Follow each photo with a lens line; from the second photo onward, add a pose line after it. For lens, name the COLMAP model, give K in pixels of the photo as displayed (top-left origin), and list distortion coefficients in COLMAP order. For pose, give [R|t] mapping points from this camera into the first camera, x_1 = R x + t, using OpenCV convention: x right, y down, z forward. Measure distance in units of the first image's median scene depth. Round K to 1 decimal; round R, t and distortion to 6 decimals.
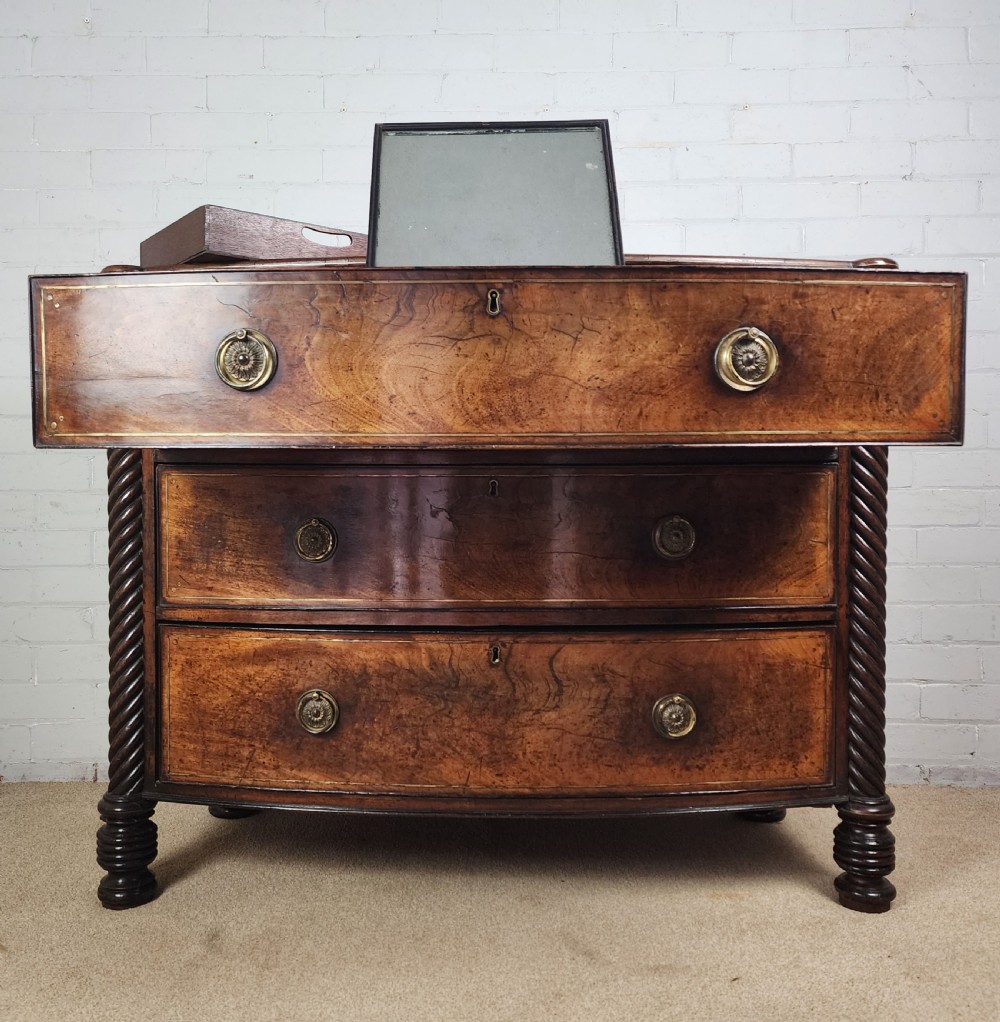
lens RADIAL K [[969.9, 0, 482.6], [0, 969.9, 481.3], [0, 0, 1]] dist [0.098841, -0.082680]
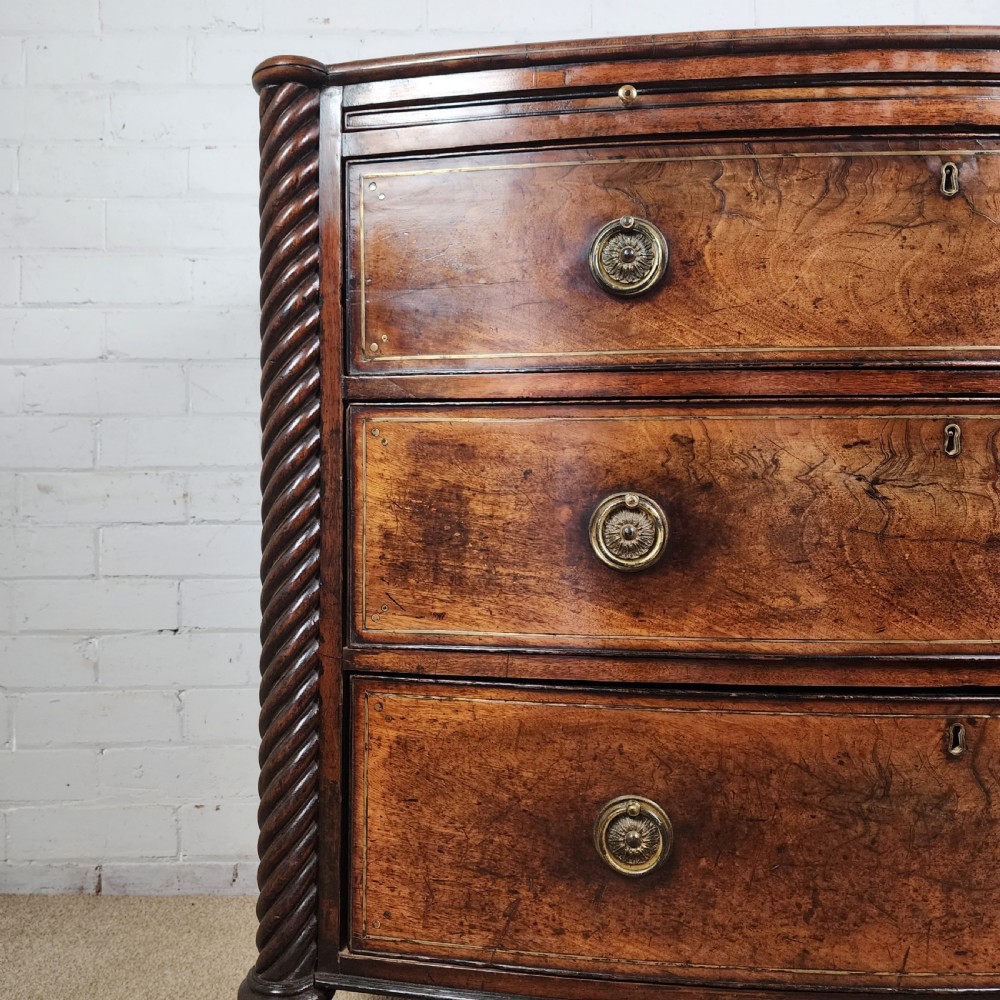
lens RADIAL K [[882.3, 0, 500.0], [0, 882.3, 500.0], [0, 0, 1]] dist [0.101454, -0.133633]
pose [[0.999897, 0.002591, 0.014097, -0.257732], [-0.001938, 0.998933, -0.046145, 0.063218], [-0.014202, 0.046113, 0.998835, 0.471109]]
